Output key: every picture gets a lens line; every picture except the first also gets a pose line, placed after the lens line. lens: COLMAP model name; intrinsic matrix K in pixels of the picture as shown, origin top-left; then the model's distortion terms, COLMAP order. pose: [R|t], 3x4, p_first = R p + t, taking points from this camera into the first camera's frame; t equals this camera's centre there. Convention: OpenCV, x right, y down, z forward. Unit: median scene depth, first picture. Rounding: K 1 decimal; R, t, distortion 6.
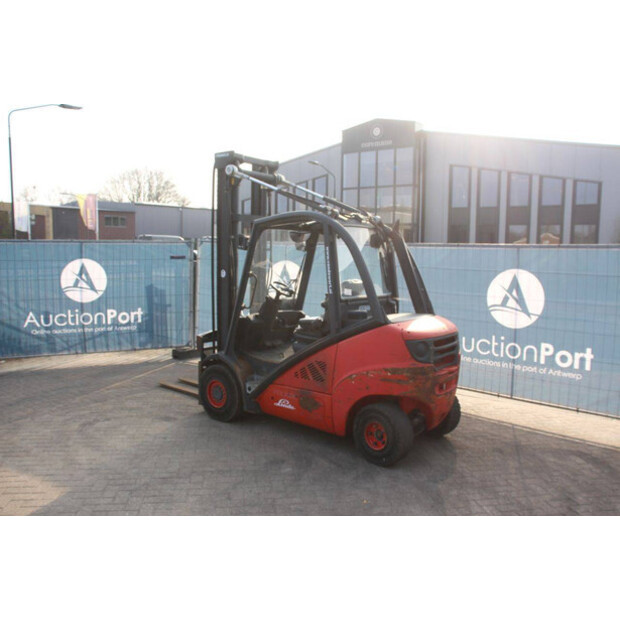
lens RADIAL K [[531.1, 0, 310.0], [0, 531.1, 310.0], [0, 0, 1]] dist [-0.155611, 0.147994]
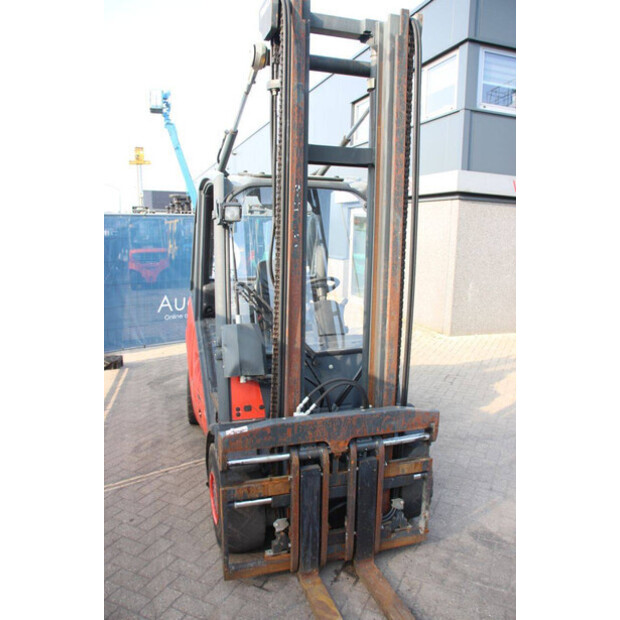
lens RADIAL K [[509.1, 0, 310.0], [0, 509.1, 310.0], [0, 0, 1]] dist [-0.175519, 0.158924]
pose [[-0.830479, -0.122103, 0.543503, -0.384105], [0.023129, 0.967281, 0.252650, -0.170768], [-0.556570, 0.222391, -0.800482, 1.532765]]
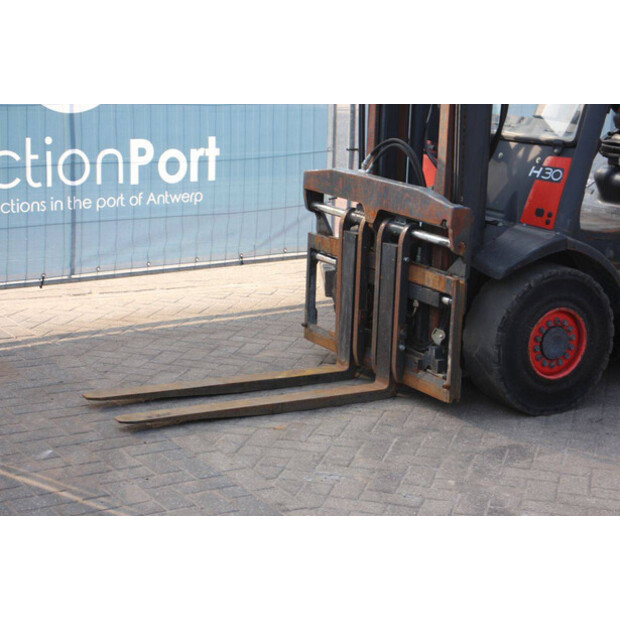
lens RADIAL K [[1373.6, 0, 318.3], [0, 1373.6, 310.3], [0, 0, 1]] dist [0.371808, 0.256215]
pose [[0.372440, -0.214885, 0.902836, -1.179490], [0.069381, 0.976549, 0.203808, -0.083852], [-0.925459, -0.013266, 0.378615, 0.804592]]
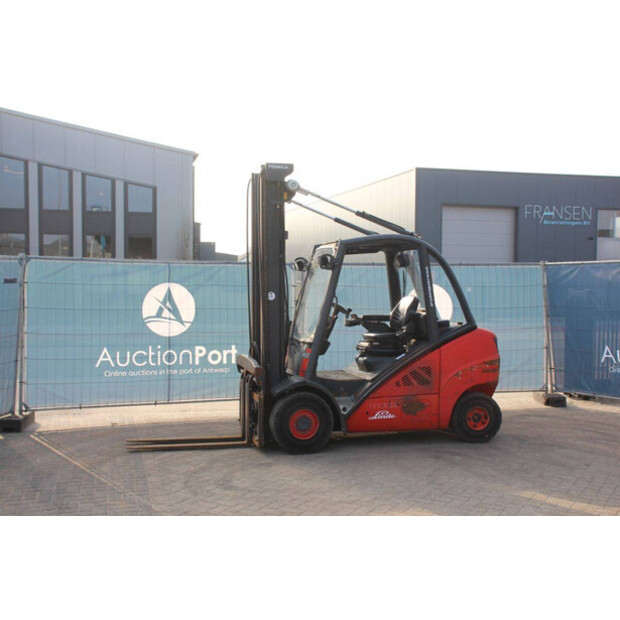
lens RADIAL K [[750.3, 0, 310.0], [0, 750.3, 310.0], [0, 0, 1]] dist [-0.007931, 0.068105]
pose [[0.614191, -0.046944, 0.787760, -1.239399], [0.091563, 0.995726, -0.012051, -0.024948], [-0.783828, 0.079532, 0.615864, 0.168163]]
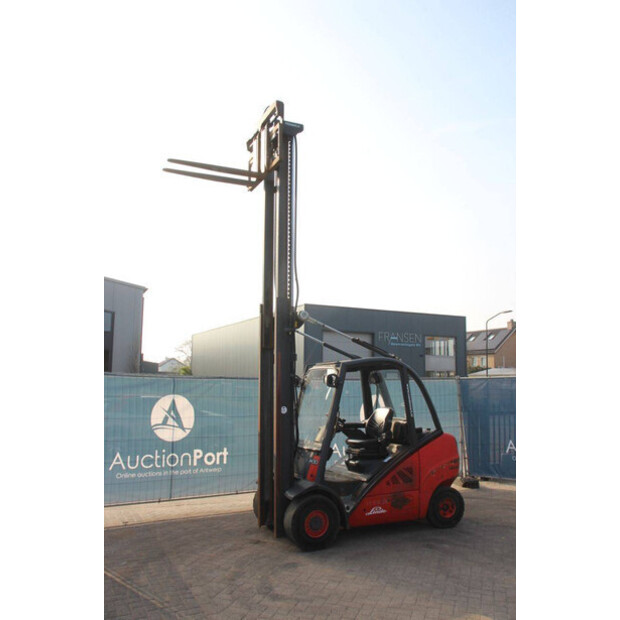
lens RADIAL K [[531.1, 0, 310.0], [0, 531.1, 310.0], [0, 0, 1]] dist [-0.155611, 0.147994]
pose [[0.452345, 0.105776, 0.885548, -1.181800], [0.098526, 0.980937, -0.167498, -0.089932], [-0.886384, 0.163017, 0.433300, 0.508936]]
